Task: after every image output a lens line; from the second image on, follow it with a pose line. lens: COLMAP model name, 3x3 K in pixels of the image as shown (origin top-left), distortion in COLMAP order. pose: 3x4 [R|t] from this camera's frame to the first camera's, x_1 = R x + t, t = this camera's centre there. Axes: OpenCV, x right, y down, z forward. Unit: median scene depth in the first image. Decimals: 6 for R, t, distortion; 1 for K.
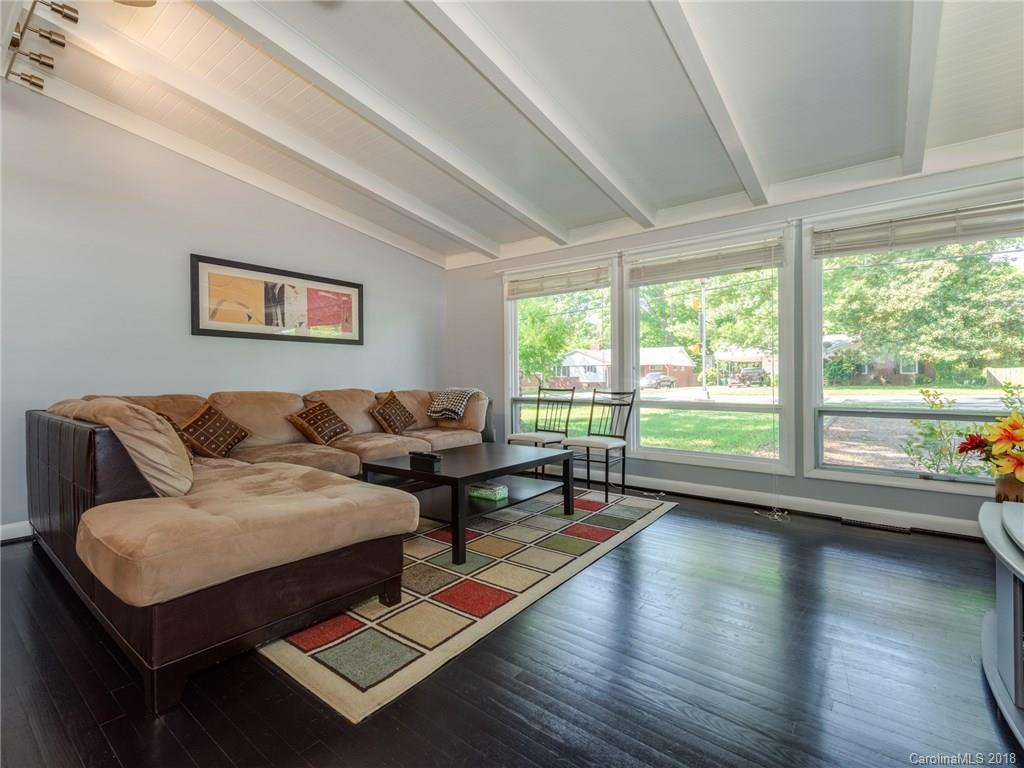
lens RADIAL K [[482.1, 0, 491.1], [0, 482.1, 382.6], [0, 0, 1]] dist [0.004470, 0.000765]
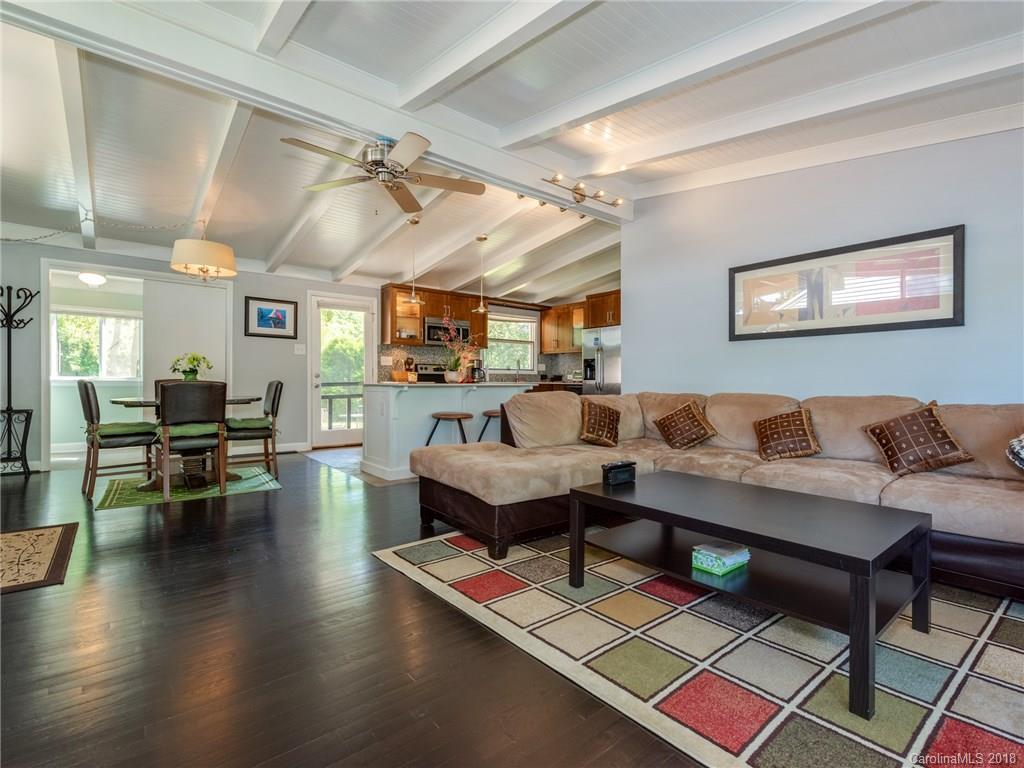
lens RADIAL K [[482.1, 0, 506.2], [0, 482.1, 385.3], [0, 0, 1]] dist [0.004470, 0.000765]
pose [[-0.212429, 0.006654, -0.977154, 0.577062], [-0.013752, 0.999857, 0.009798, -0.000689], [0.977080, 0.015519, -0.212307, 0.738550]]
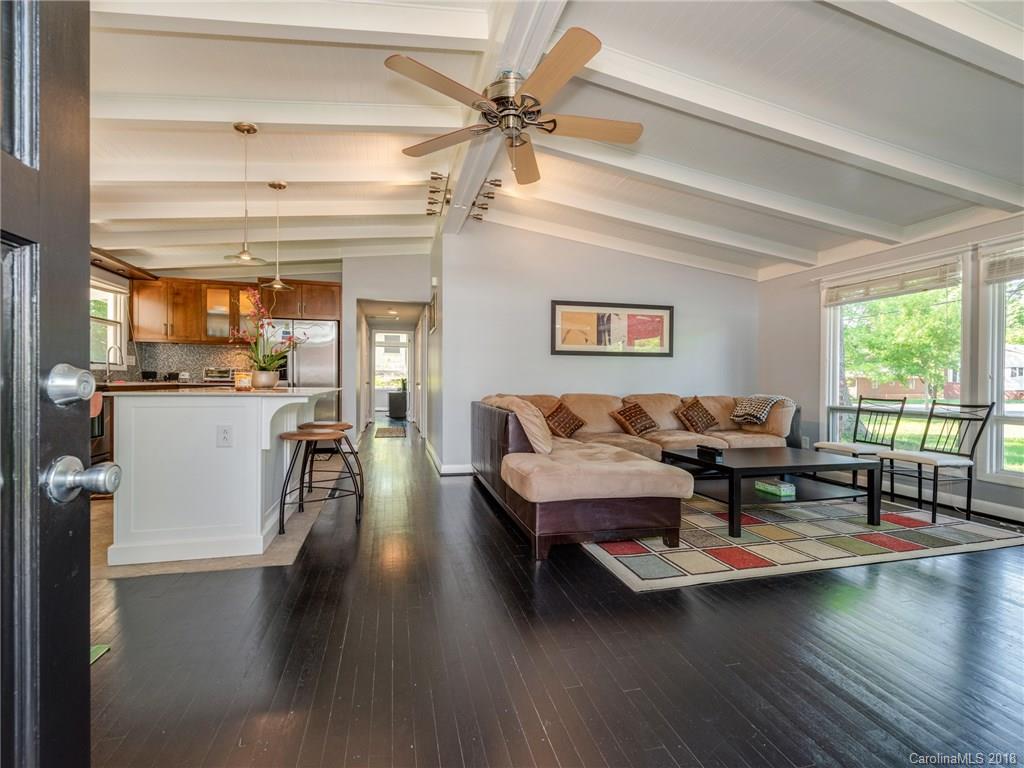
lens RADIAL K [[466.3, 0, 495.1], [0, 466.3, 384.3], [0, 0, 1]] dist [0.010035, -0.000037]
pose [[0.787784, 0.012941, -0.615816, 0.129829], [-0.013282, 0.999904, 0.004020, -0.010995], [0.615809, 0.005012, 0.787880, -0.235145]]
